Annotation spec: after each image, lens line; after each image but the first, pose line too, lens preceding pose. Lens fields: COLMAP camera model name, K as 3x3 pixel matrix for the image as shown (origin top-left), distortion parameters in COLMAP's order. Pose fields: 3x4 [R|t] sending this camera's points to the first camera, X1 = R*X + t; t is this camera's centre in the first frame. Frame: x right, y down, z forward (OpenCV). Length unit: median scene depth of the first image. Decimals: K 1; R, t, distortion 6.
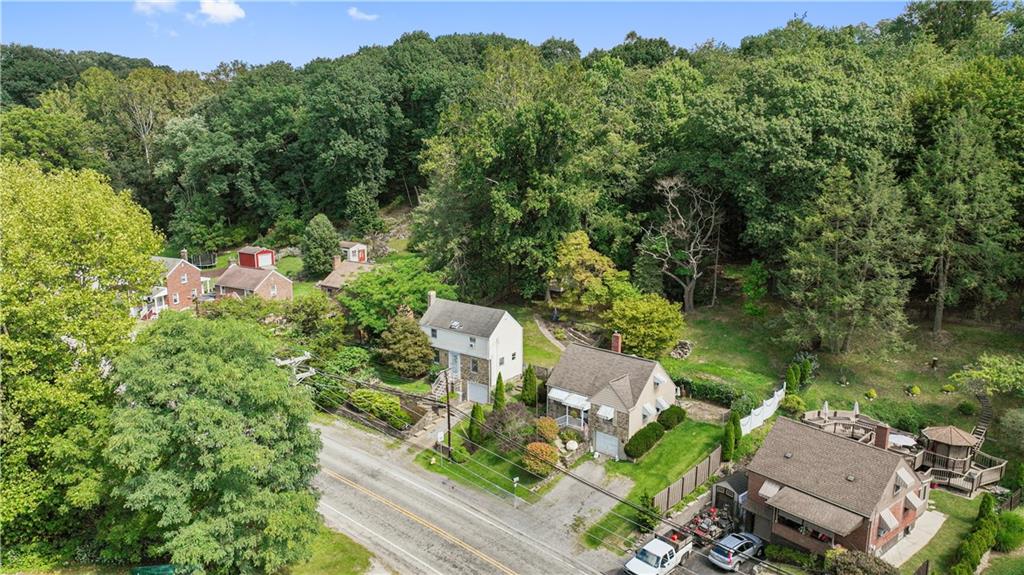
lens RADIAL K [[724.8, 0, 512.7], [0, 724.8, 287.3], [0, 0, 1]] dist [0.003632, 0.000973]
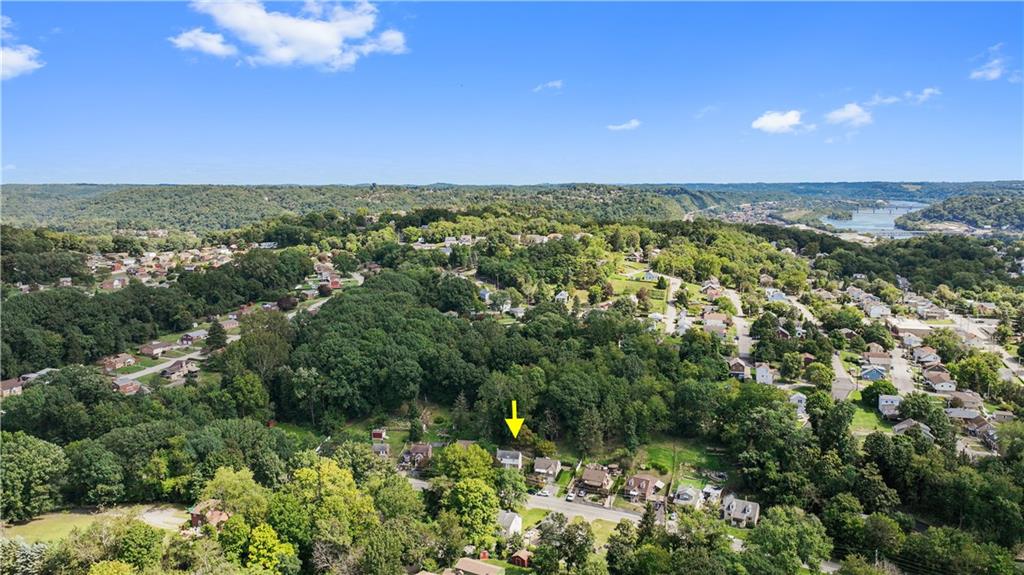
lens RADIAL K [[724.8, 0, 512.5], [0, 724.8, 287.8], [0, 0, 1]] dist [0.003632, 0.000973]
pose [[0.914385, -0.067469, 0.399185, -1.777355], [0.089823, 0.995250, -0.037537, -0.812892], [-0.394757, 0.070179, 0.916102, -3.100510]]
